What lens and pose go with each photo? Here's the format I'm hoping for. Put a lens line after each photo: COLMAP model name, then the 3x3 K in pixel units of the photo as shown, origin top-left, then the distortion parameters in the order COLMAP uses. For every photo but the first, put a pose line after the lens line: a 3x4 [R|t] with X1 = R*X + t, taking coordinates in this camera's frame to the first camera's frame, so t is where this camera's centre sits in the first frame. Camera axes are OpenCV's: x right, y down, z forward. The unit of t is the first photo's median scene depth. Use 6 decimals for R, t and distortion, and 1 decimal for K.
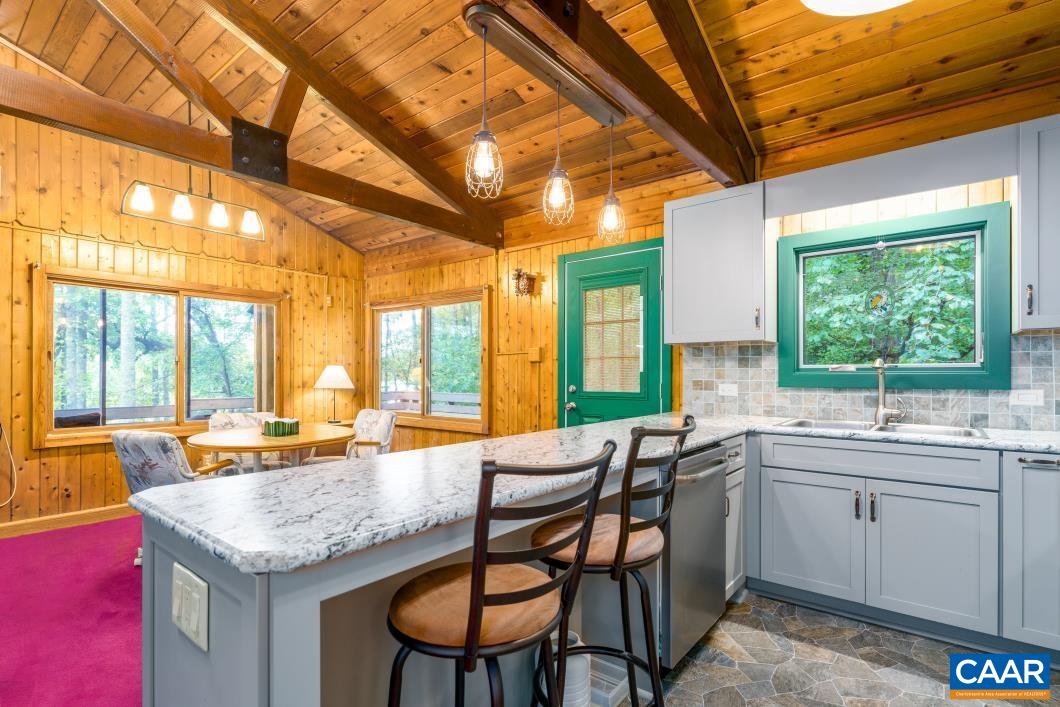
lens RADIAL K [[521.2, 0, 532.9], [0, 521.2, 371.0], [0, 0, 1]] dist [0.000812, 0.000894]
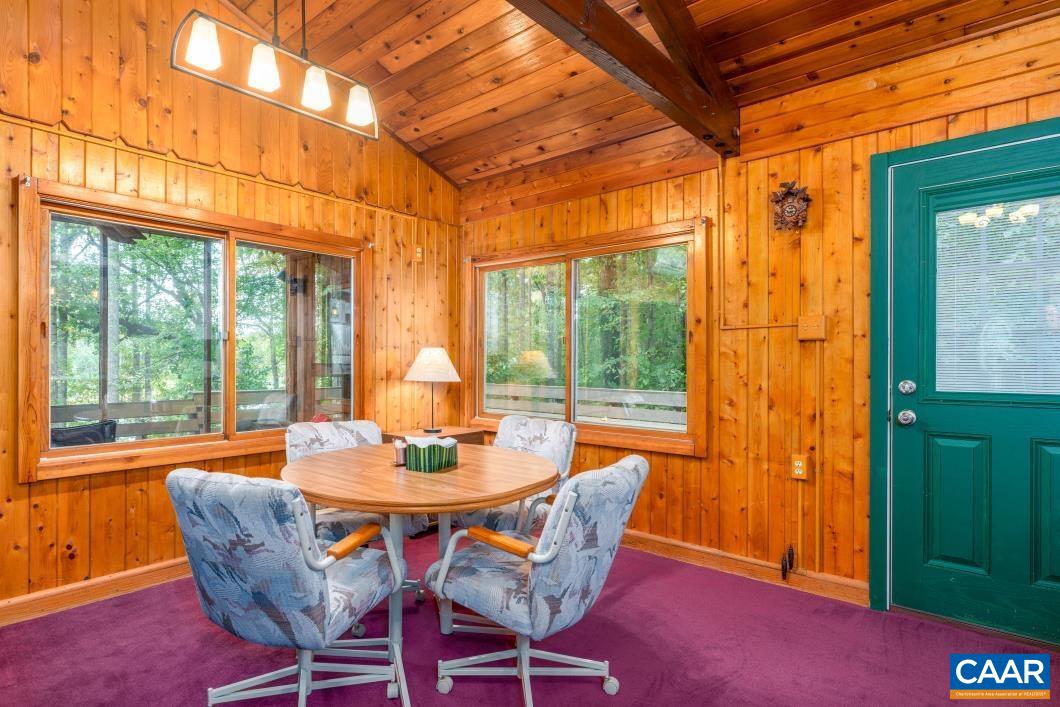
lens RADIAL K [[570.5, 0, 485.1], [0, 570.5, 358.4], [0, 0, 1]] dist [-0.000763, 0.000630]
pose [[0.997477, 0.001381, -0.070974, -0.318250], [-0.001290, 0.999998, 0.001327, 0.002890], [0.070975, -0.001232, 0.997477, 0.324438]]
